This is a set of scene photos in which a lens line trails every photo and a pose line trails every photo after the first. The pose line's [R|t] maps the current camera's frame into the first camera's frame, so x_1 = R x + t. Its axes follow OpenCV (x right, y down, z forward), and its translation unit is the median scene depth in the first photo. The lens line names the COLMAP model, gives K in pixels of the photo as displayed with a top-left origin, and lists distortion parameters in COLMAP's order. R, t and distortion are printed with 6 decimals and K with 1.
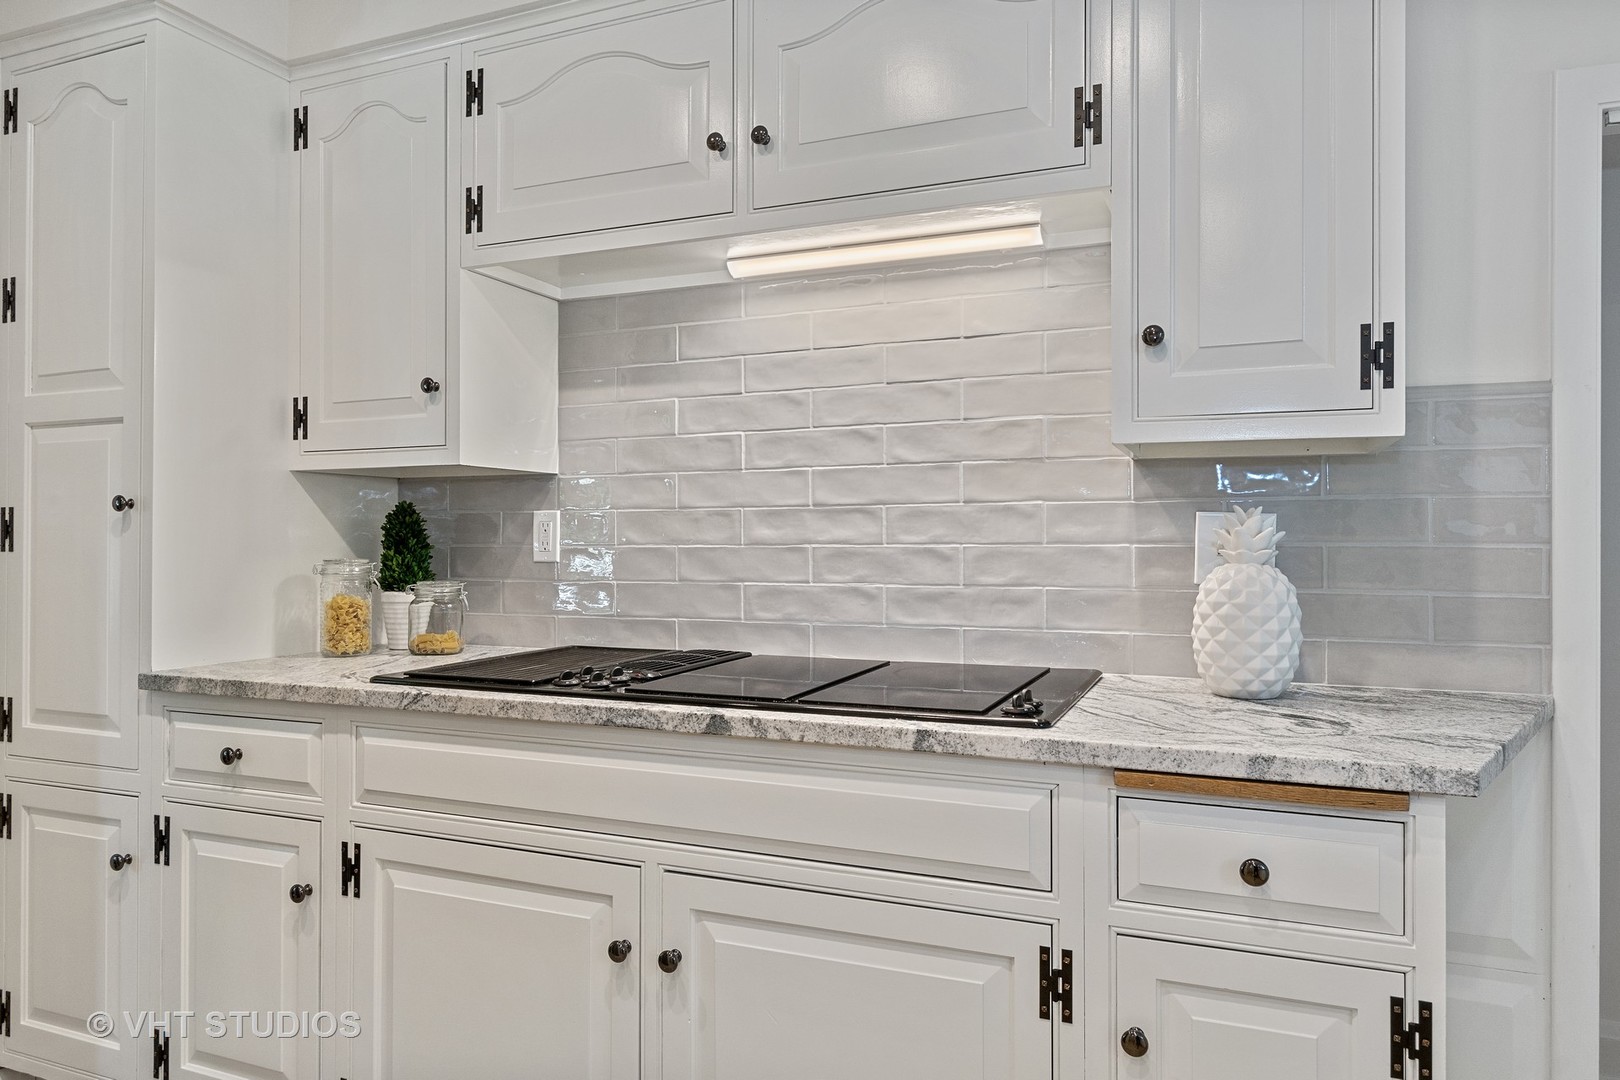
lens RADIAL K [[1031.9, 0, 811.8], [0, 1031.9, 530.8], [0, 0, 1]] dist [0.002470, -0.000995]
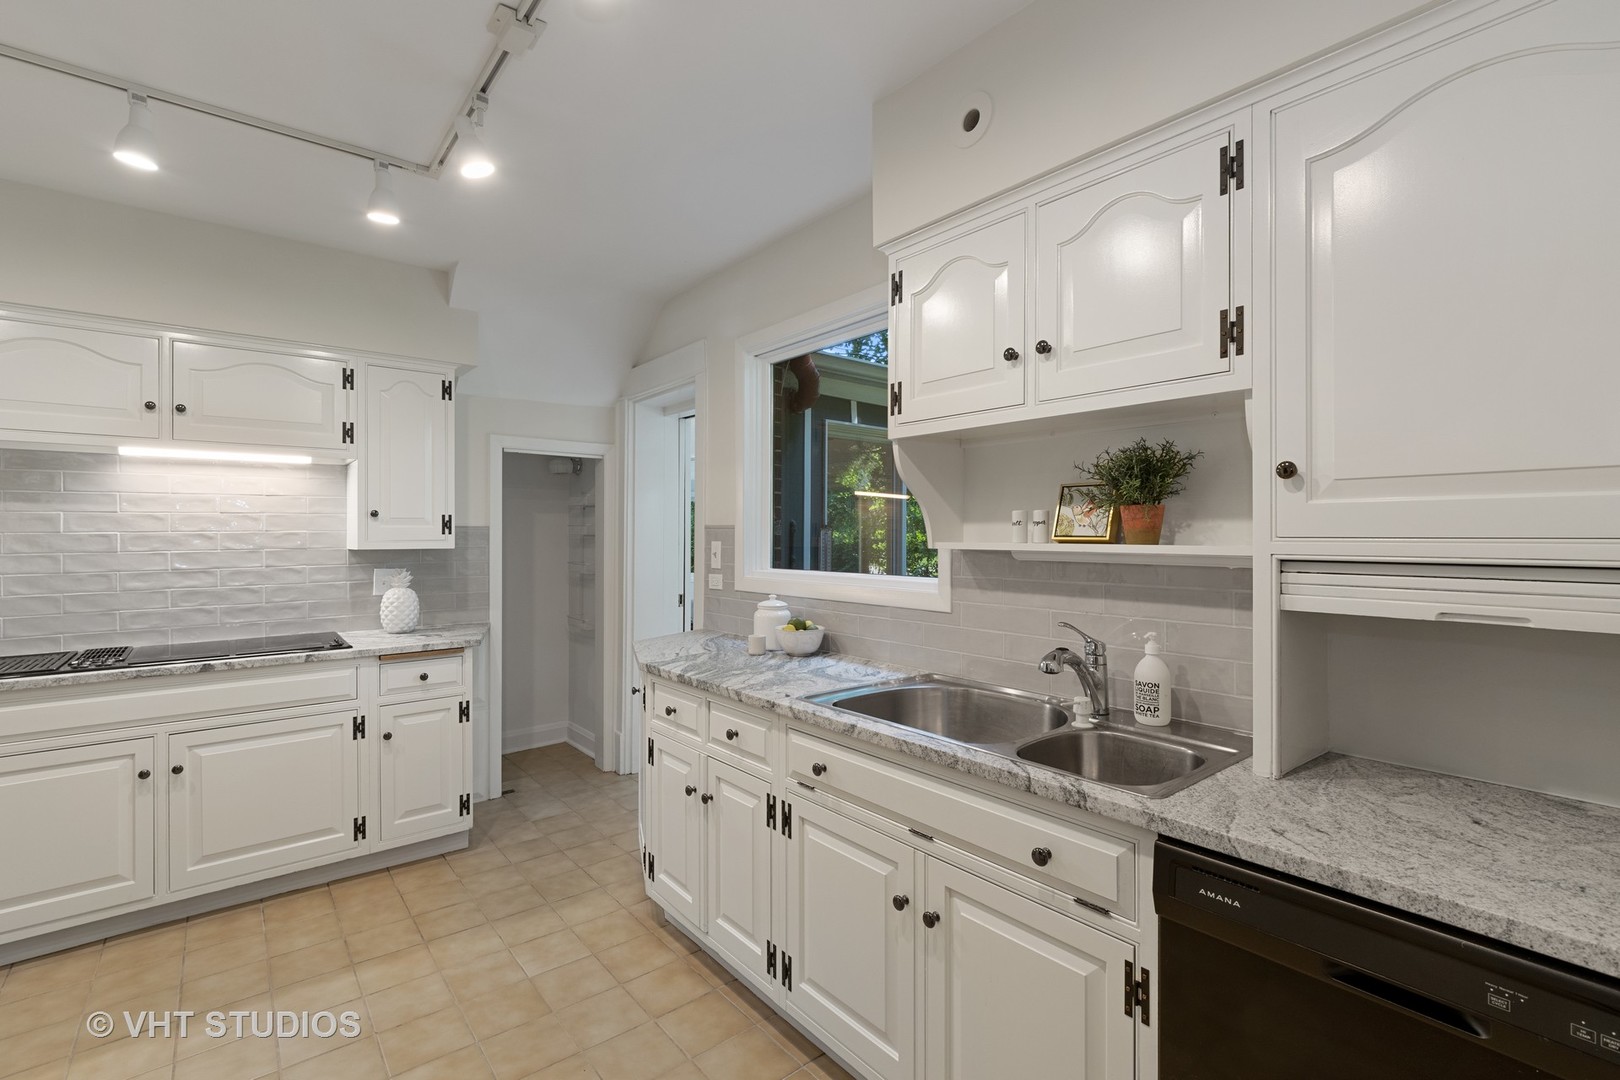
lens RADIAL K [[722.5, 0, 811.9], [0, 722.5, 532.5], [0, 0, 1]] dist [-0.001489, -0.001220]
pose [[0.471285, -0.000030, 0.881981, -0.842468], [-0.000675, 1.000000, 0.000395, -0.127871], [-0.881981, -0.000781, 0.471285, -1.007026]]
